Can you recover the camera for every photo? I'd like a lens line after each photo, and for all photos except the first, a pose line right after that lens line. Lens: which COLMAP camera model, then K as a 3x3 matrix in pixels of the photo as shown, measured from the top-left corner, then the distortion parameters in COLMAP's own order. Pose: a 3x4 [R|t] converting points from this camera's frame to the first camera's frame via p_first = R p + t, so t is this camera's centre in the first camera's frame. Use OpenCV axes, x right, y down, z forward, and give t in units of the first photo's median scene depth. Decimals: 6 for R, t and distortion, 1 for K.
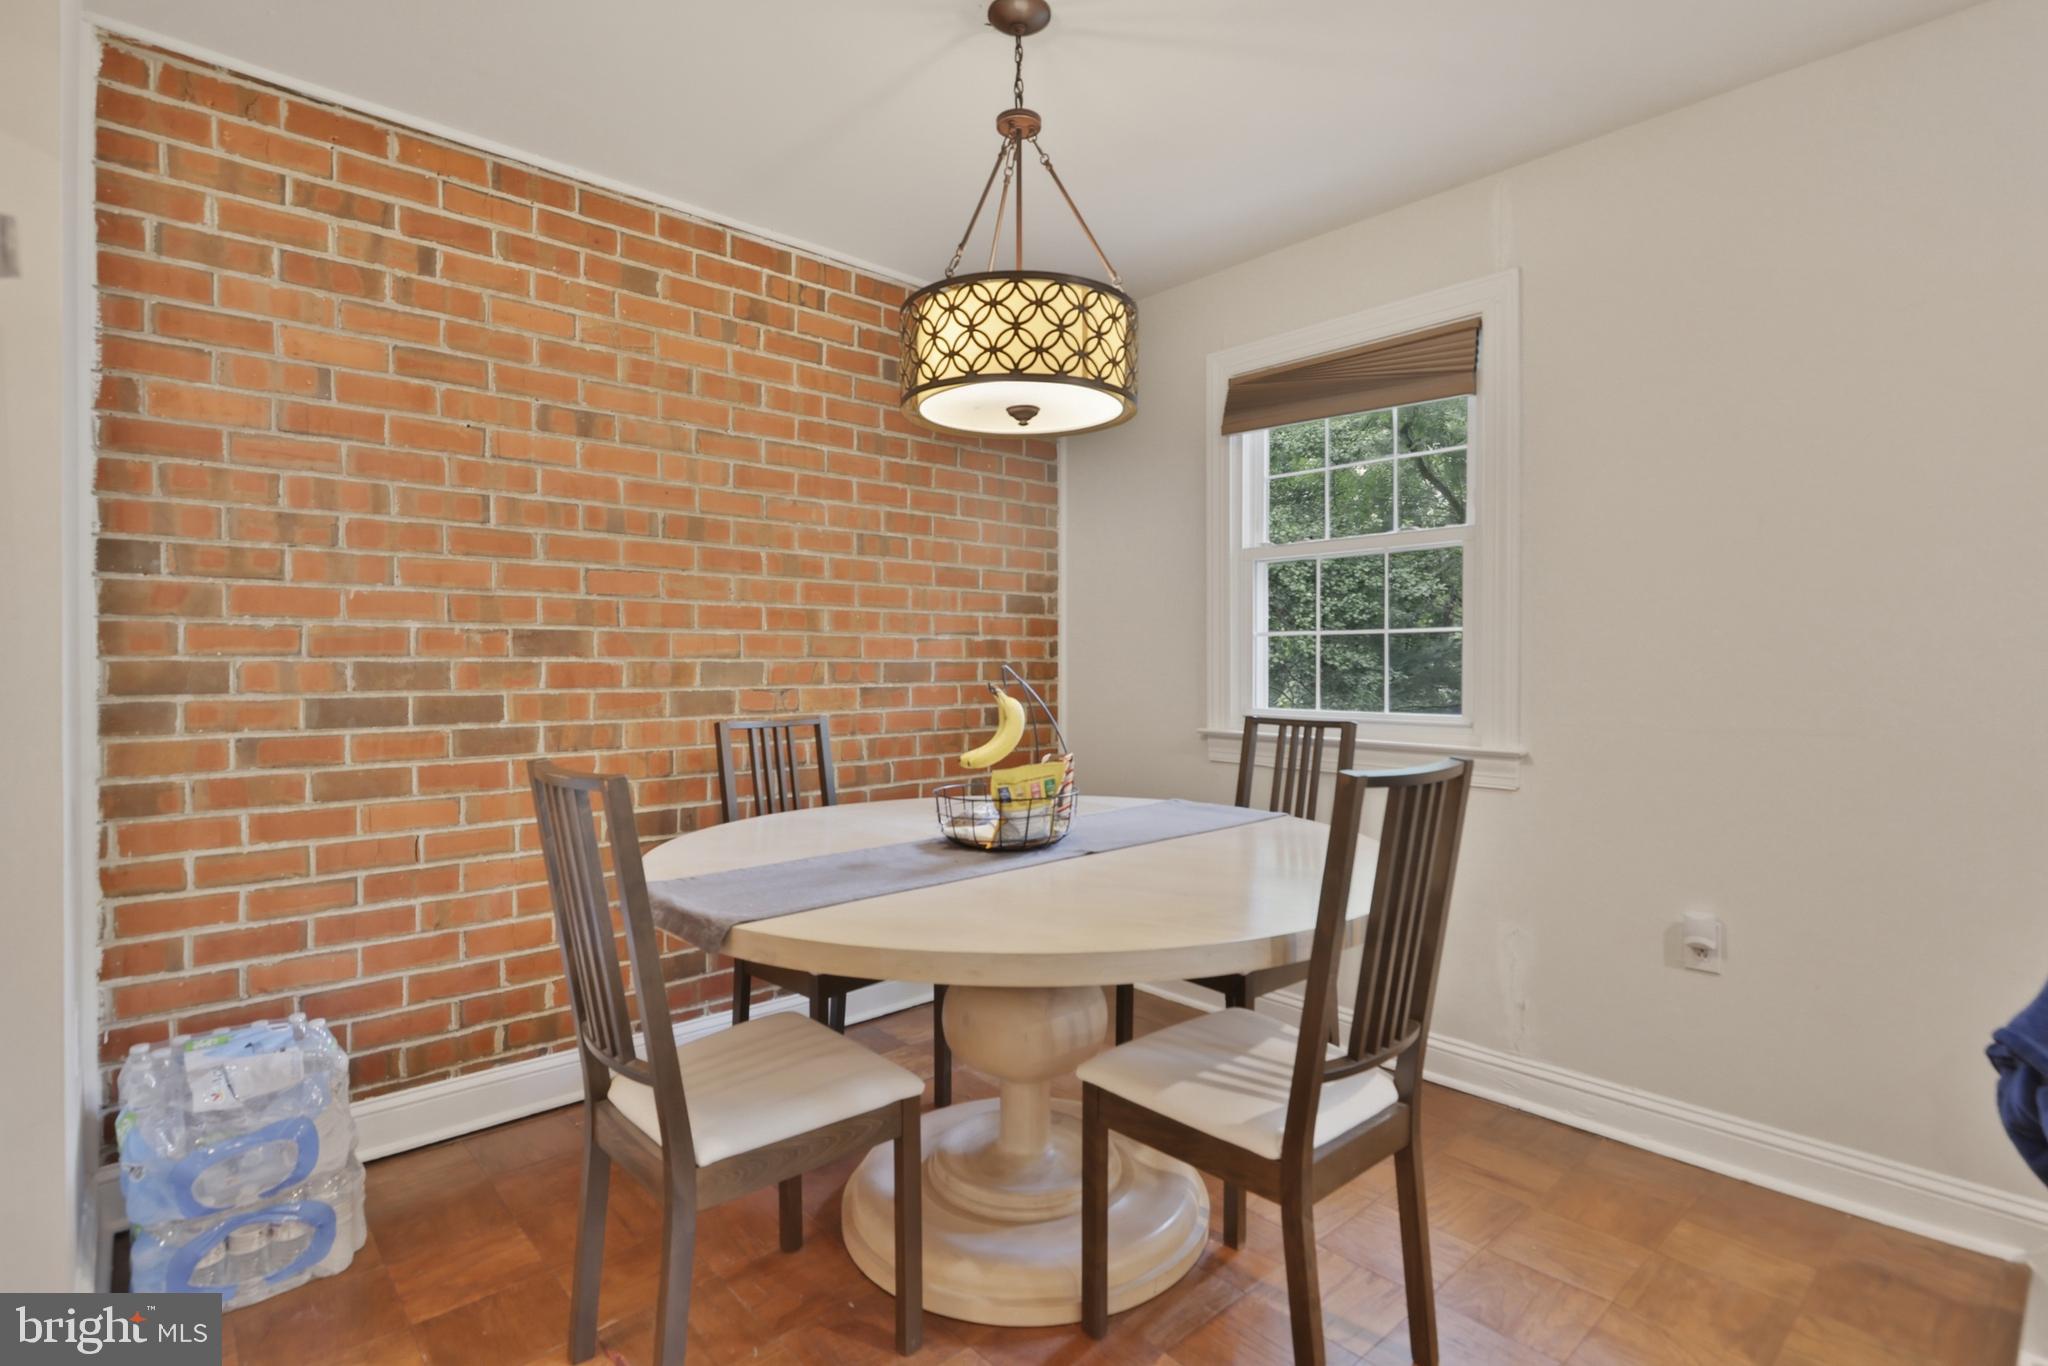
lens RADIAL K [[984.5, 0, 1024.8], [0, 984.5, 682.5], [0, 0, 1]] dist [-0.000700, -0.000747]
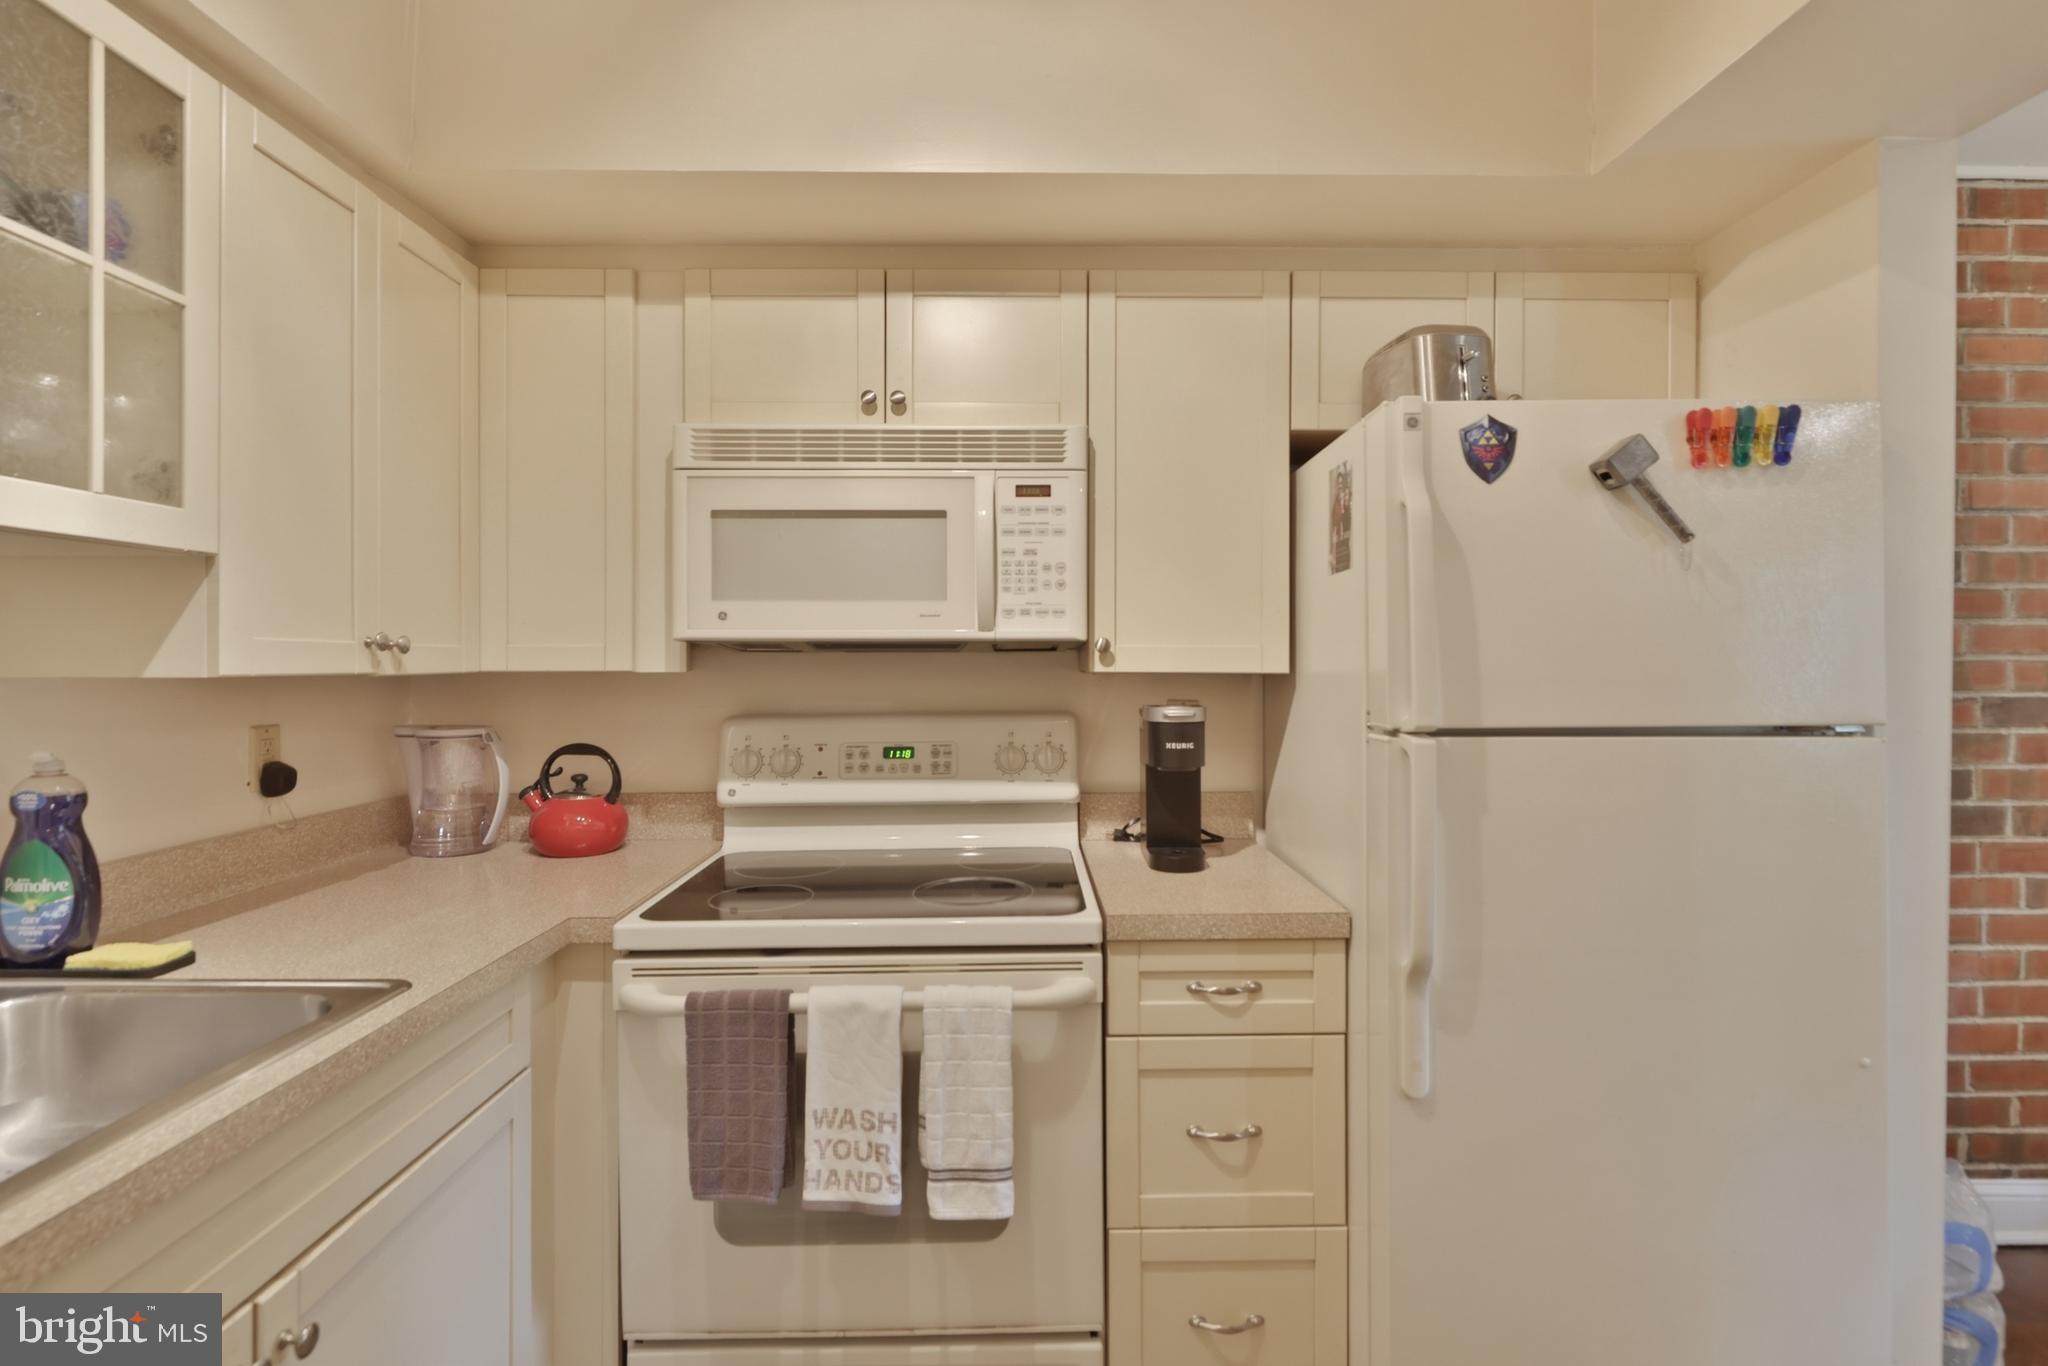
lens RADIAL K [[984.5, 0, 1030.0], [0, 984.5, 656.2], [0, 0, 1]] dist [-0.000700, -0.000747]
pose [[0.738253, 0.002225, -0.674520, -0.548728], [-0.009748, 0.999925, -0.007370, -0.075924], [0.674454, 0.012016, 0.738219, -0.253189]]
